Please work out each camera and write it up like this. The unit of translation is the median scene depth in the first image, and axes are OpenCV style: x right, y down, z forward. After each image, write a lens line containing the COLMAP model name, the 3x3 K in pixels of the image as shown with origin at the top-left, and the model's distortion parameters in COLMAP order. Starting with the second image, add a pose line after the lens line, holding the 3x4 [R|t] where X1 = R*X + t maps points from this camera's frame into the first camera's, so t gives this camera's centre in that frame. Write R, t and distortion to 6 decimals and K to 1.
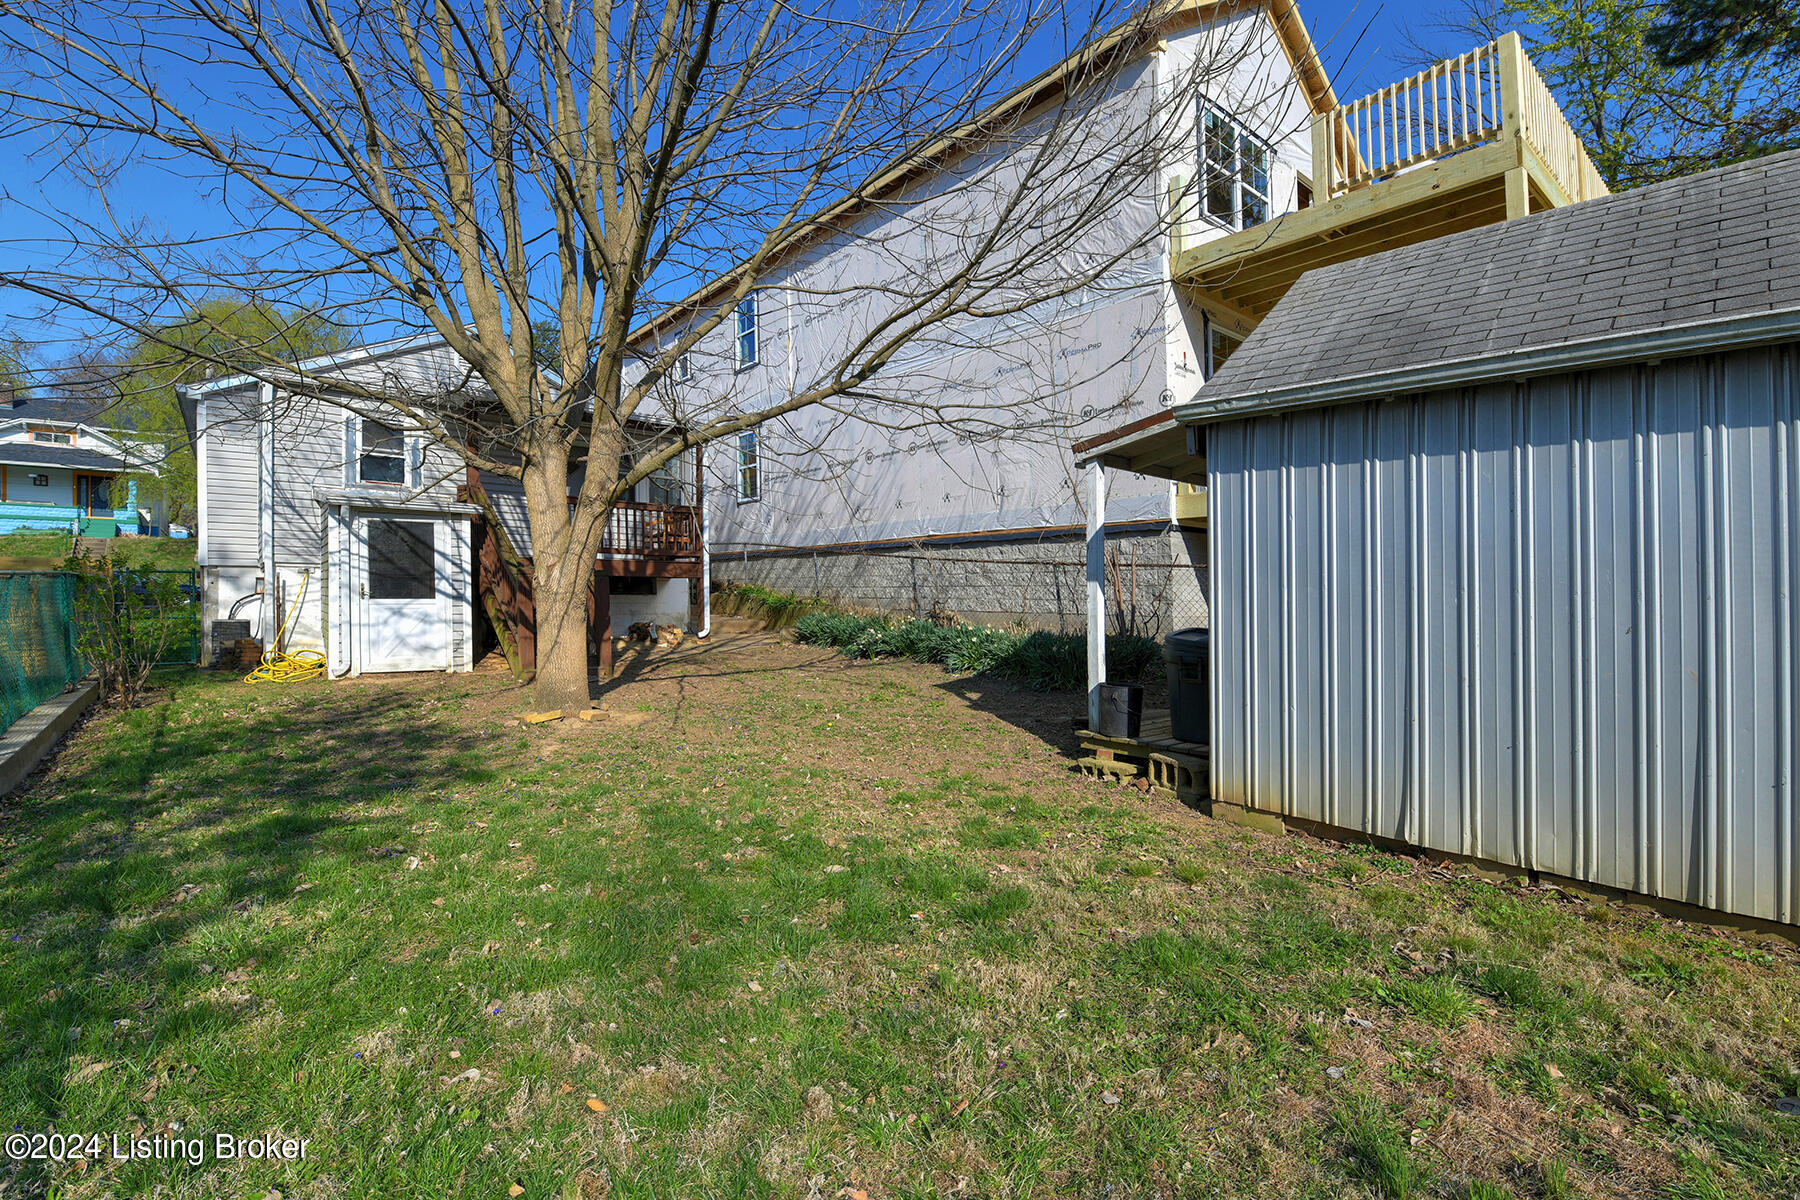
lens RADIAL K [[774.8, 0, 894.5], [0, 774.8, 586.1], [0, 0, 1]] dist [-0.002698, -0.008719]
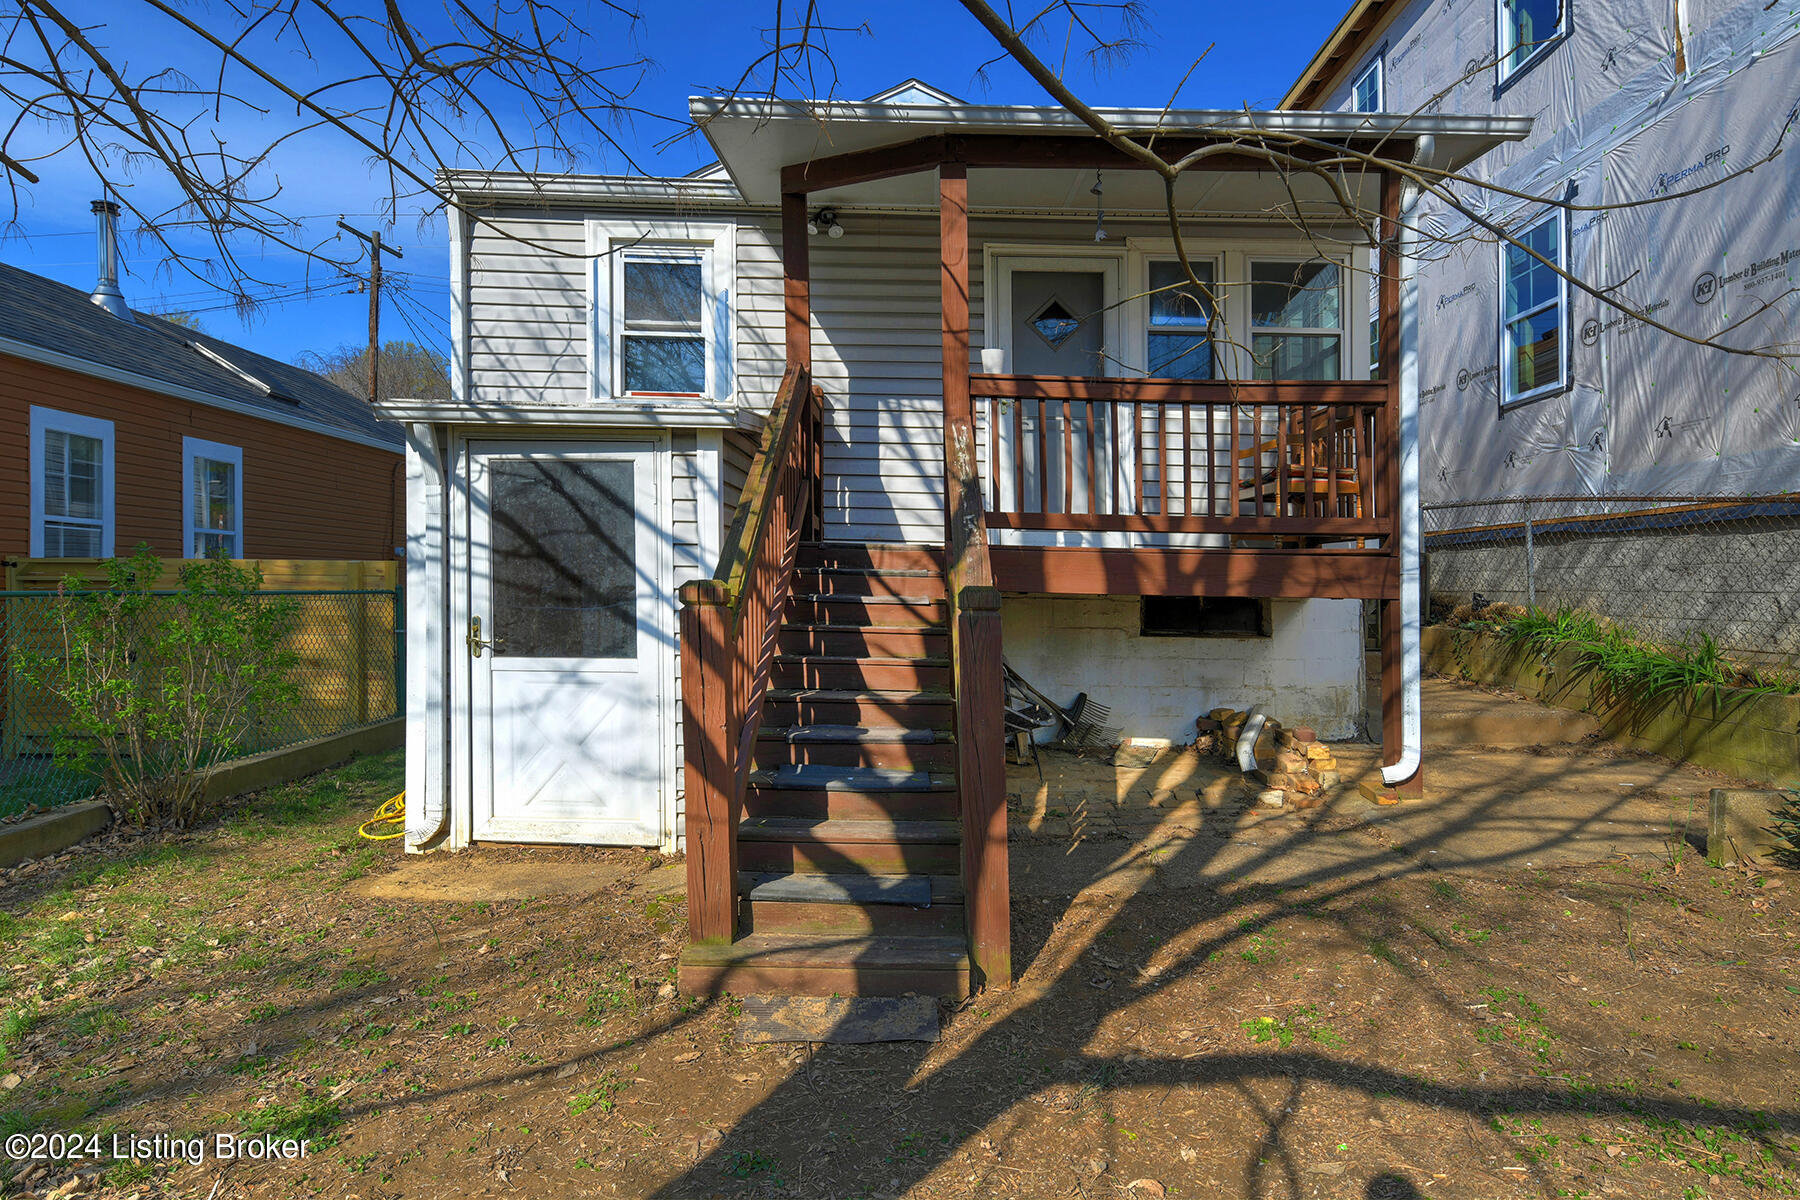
lens RADIAL K [[974.6, 0, 900.9], [0, 974.6, 569.0], [0, 0, 1]] dist [-0.003824, -0.000920]
pose [[0.745881, 0.007372, -0.666039, -0.121324], [-0.014459, 0.999882, -0.005125, -0.016642], [0.665923, 0.013453, 0.745899, 0.512173]]
